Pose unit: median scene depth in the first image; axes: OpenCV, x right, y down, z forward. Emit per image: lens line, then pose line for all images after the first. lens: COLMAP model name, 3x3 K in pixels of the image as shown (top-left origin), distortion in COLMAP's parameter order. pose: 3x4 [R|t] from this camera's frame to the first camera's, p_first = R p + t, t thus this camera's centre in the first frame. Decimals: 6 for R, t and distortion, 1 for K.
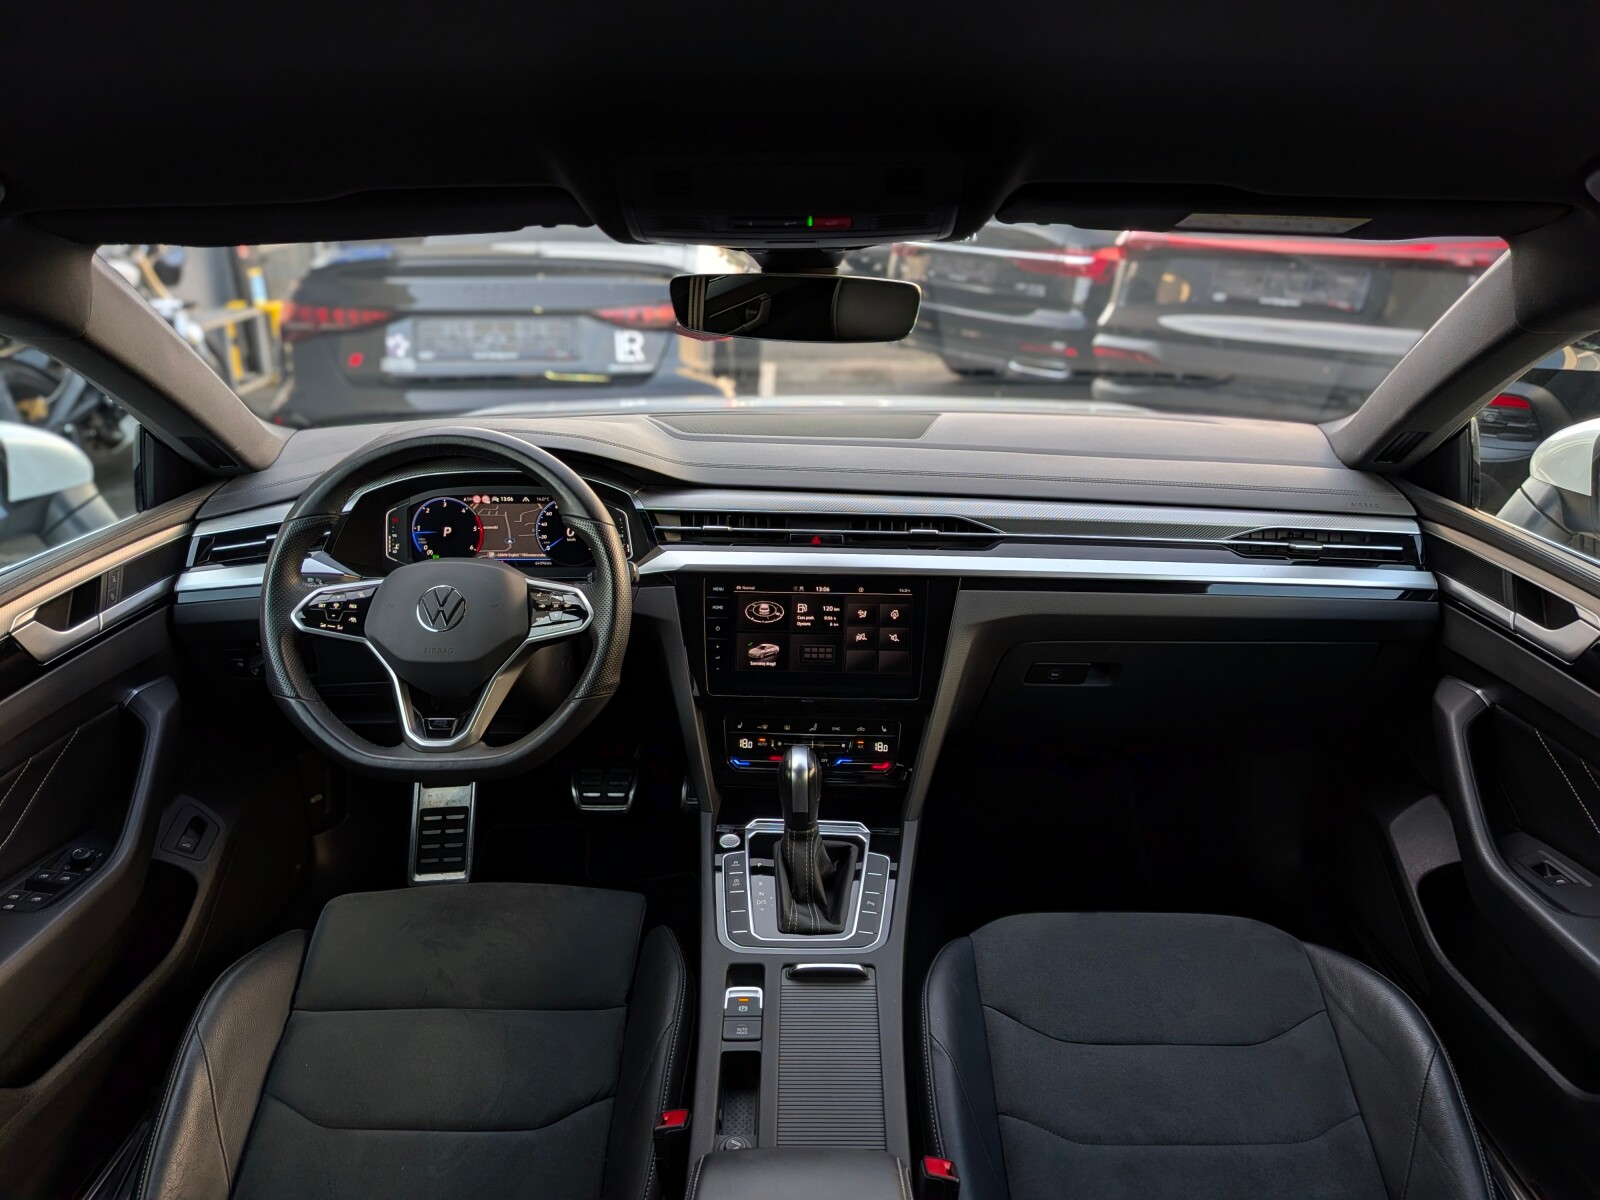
lens RADIAL K [[1162.3, 0, 809.5], [0, 1162.3, 588.3], [0, 0, 1]] dist [0.046391, -0.091856]
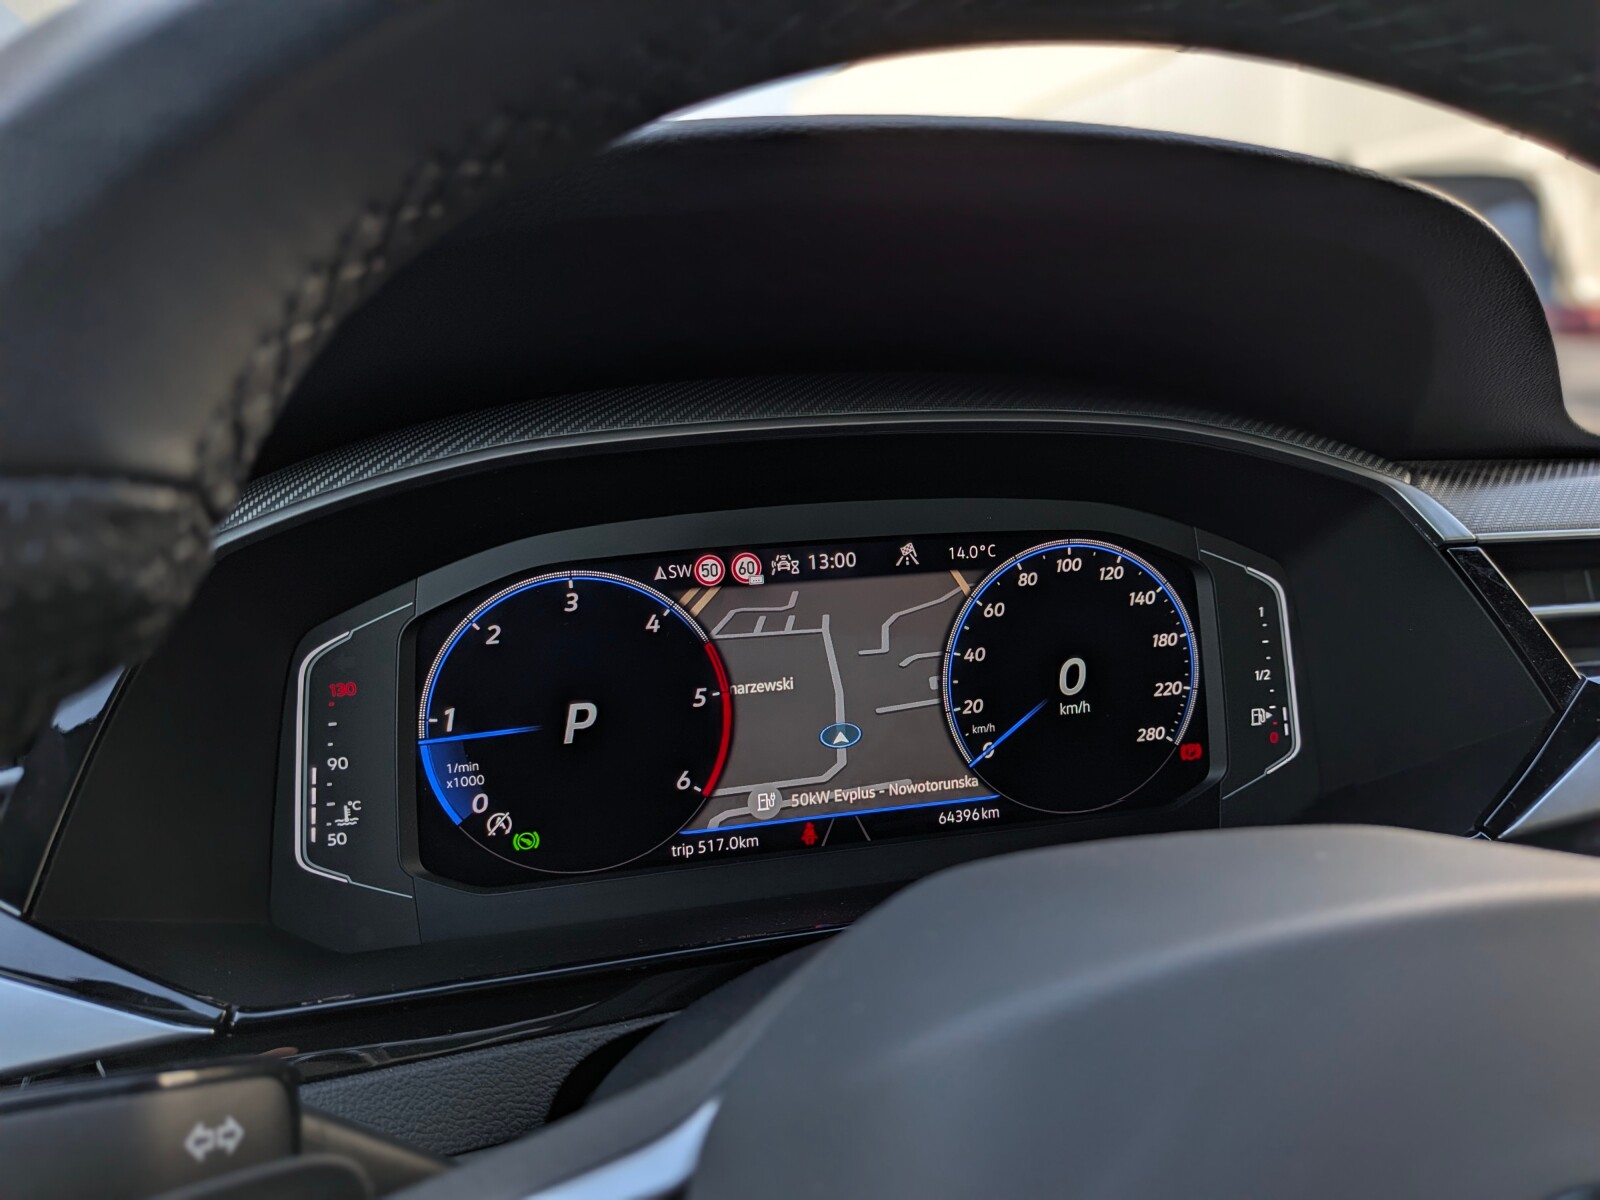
lens RADIAL K [[1162.3, 0, 784.8], [0, 1162.3, 591.0], [0, 0, 1]] dist [0.046391, -0.091856]
pose [[0.969406, -0.064831, 0.236746, -0.362440], [0.105582, 0.980838, -0.163734, -0.036256], [-0.221594, 0.183721, 0.957676, 0.862238]]
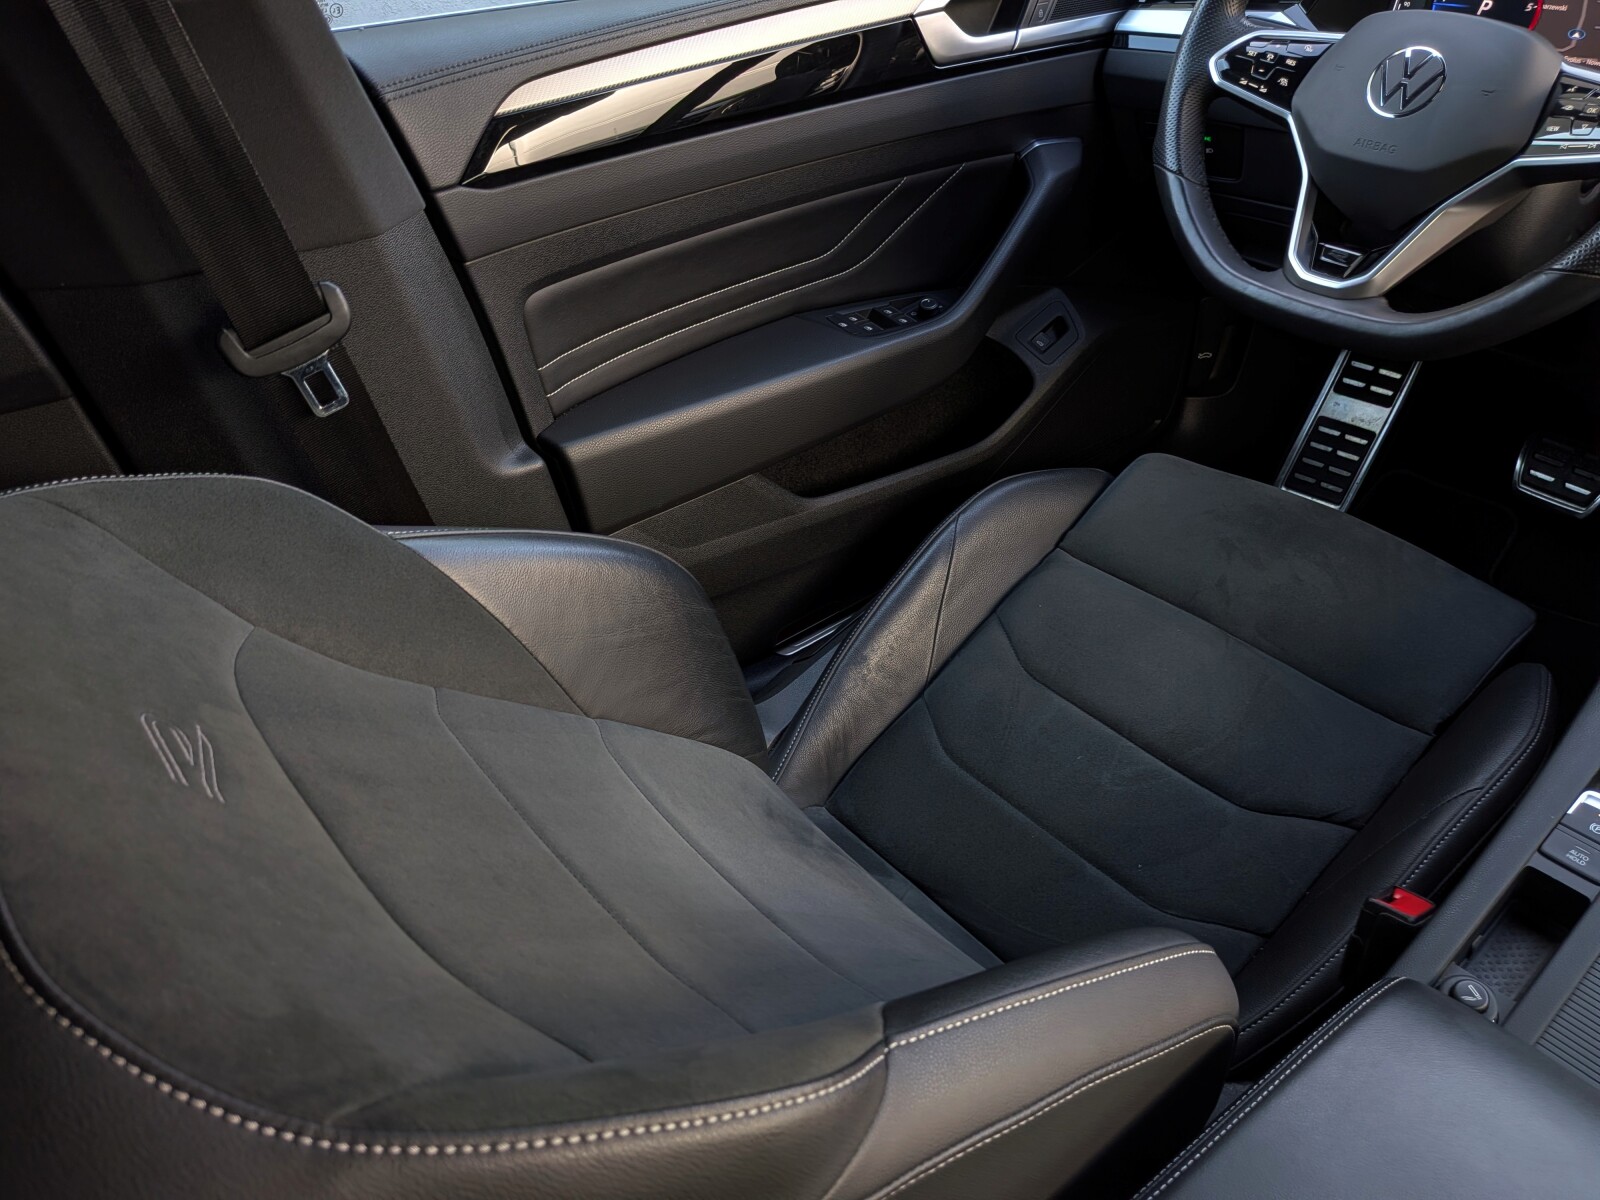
lens RADIAL K [[1162.3, 0, 803.9], [0, 1162.3, 590.4], [0, 0, 1]] dist [0.046391, -0.091856]
pose [[0.641278, 0.431182, -0.634701, 0.008112], [-0.218118, 0.895491, 0.387970, 0.086880], [0.735655, -0.110357, 0.668307, 0.255576]]
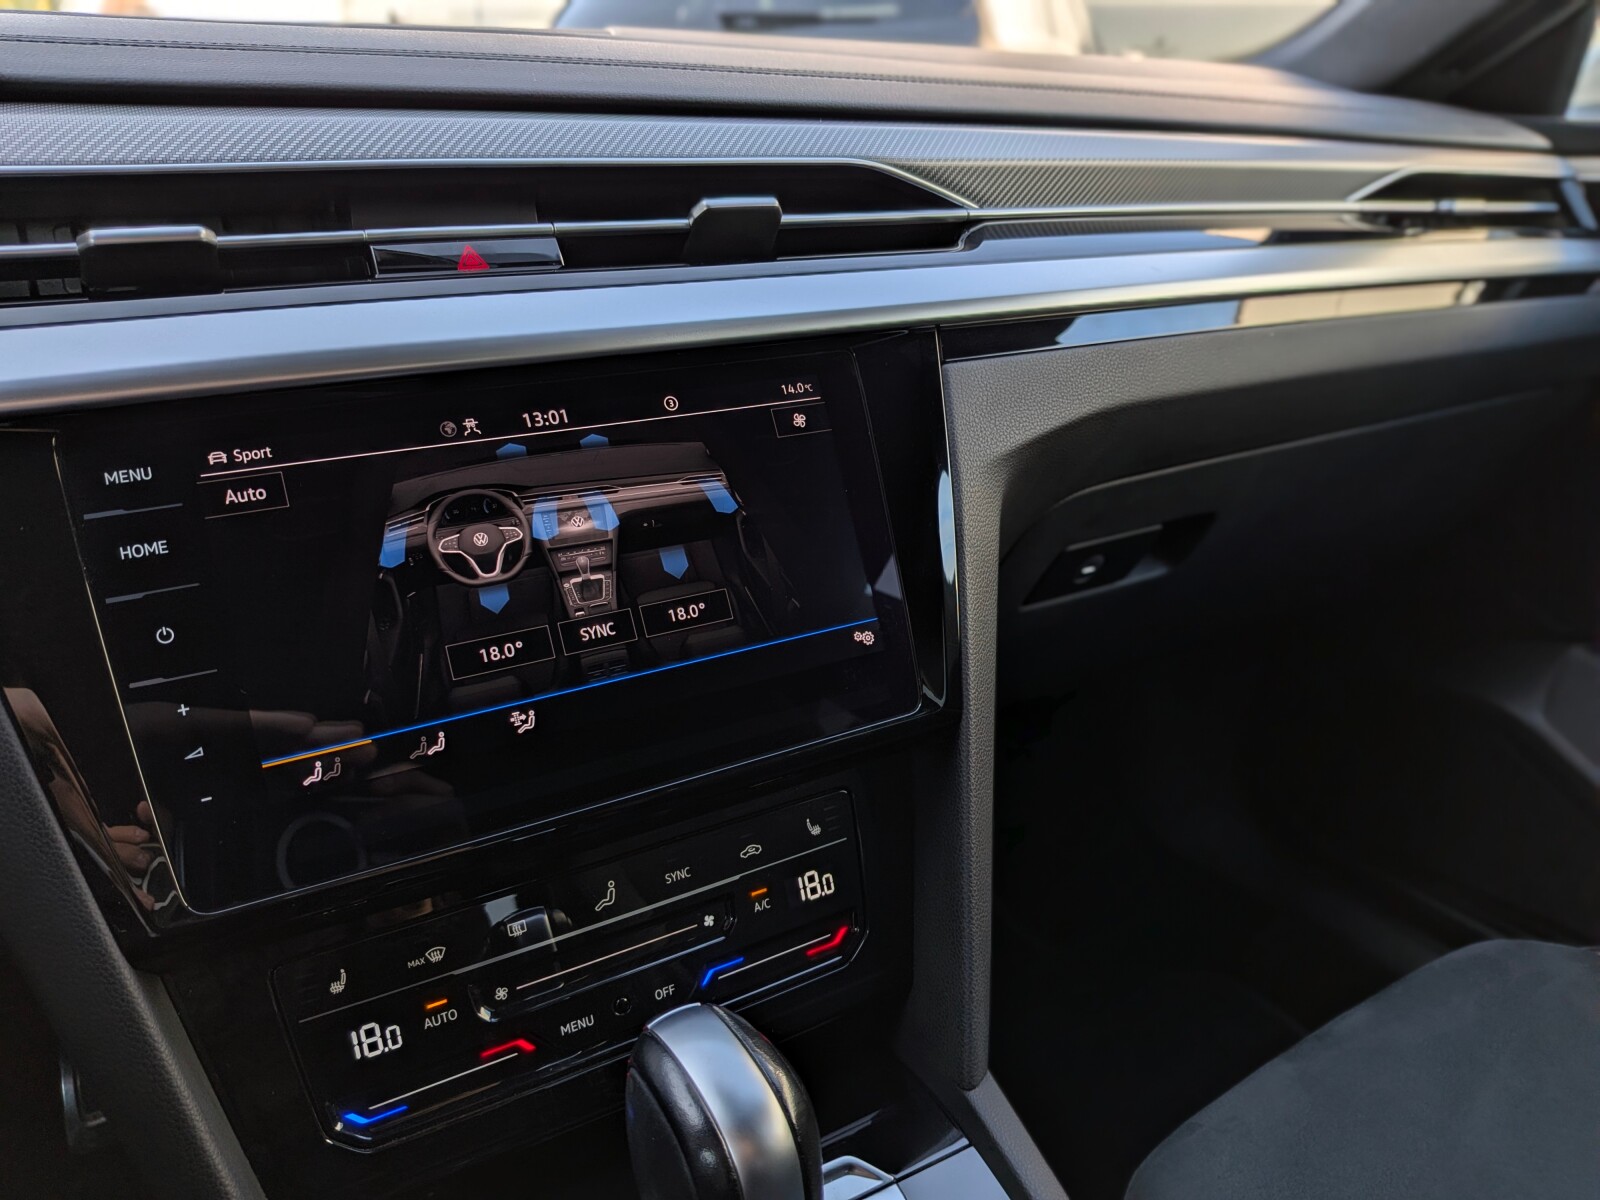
lens RADIAL K [[1162.3, 0, 790.4], [0, 1162.3, 579.2], [0, 0, 1]] dist [0.046391, -0.091856]
pose [[0.840287, -0.196165, 0.505408, -0.094699], [0.189282, 0.979731, 0.065565, 0.033333], [-0.508026, 0.040571, 0.860386, 0.761153]]
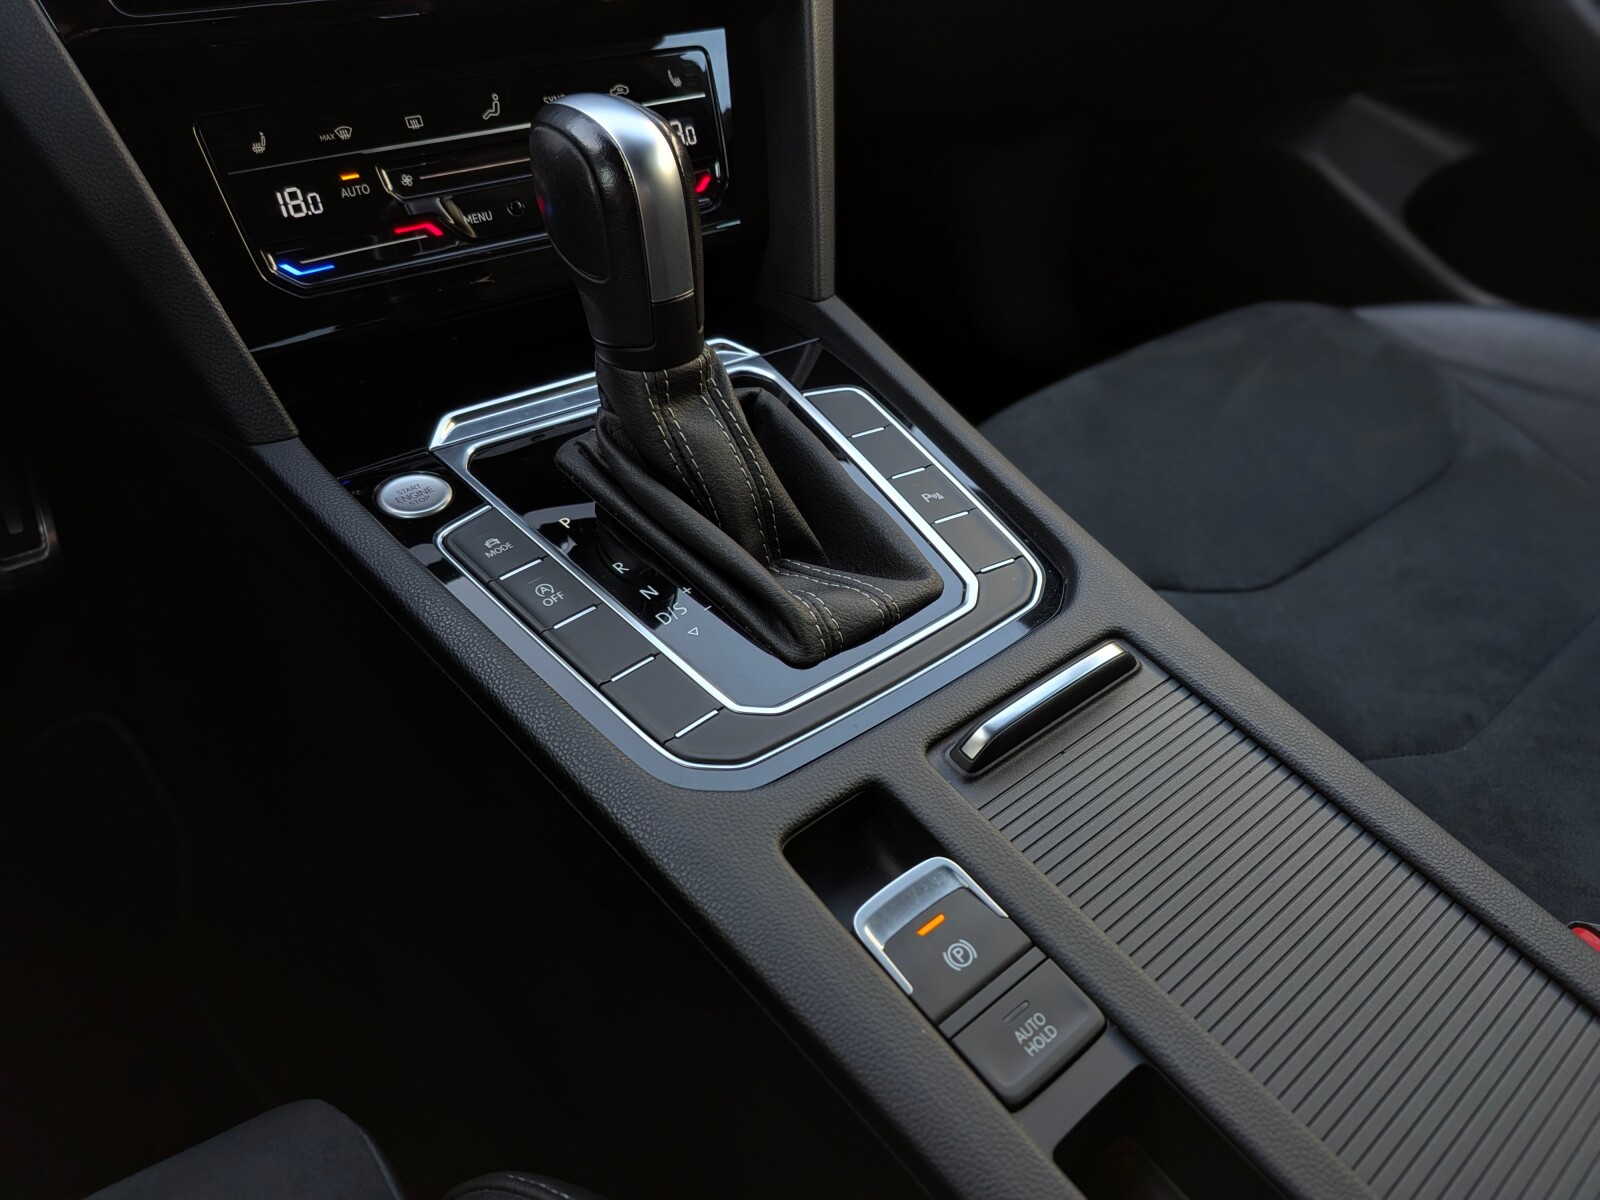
lens RADIAL K [[1162.3, 0, 800.1], [0, 1162.3, 580.0], [0, 0, 1]] dist [0.046391, -0.091856]
pose [[0.756198, -0.363026, 0.544406, -0.166337], [0.215108, 0.923663, 0.317135, 0.165588], [-0.617976, -0.122711, 0.776562, 0.712742]]
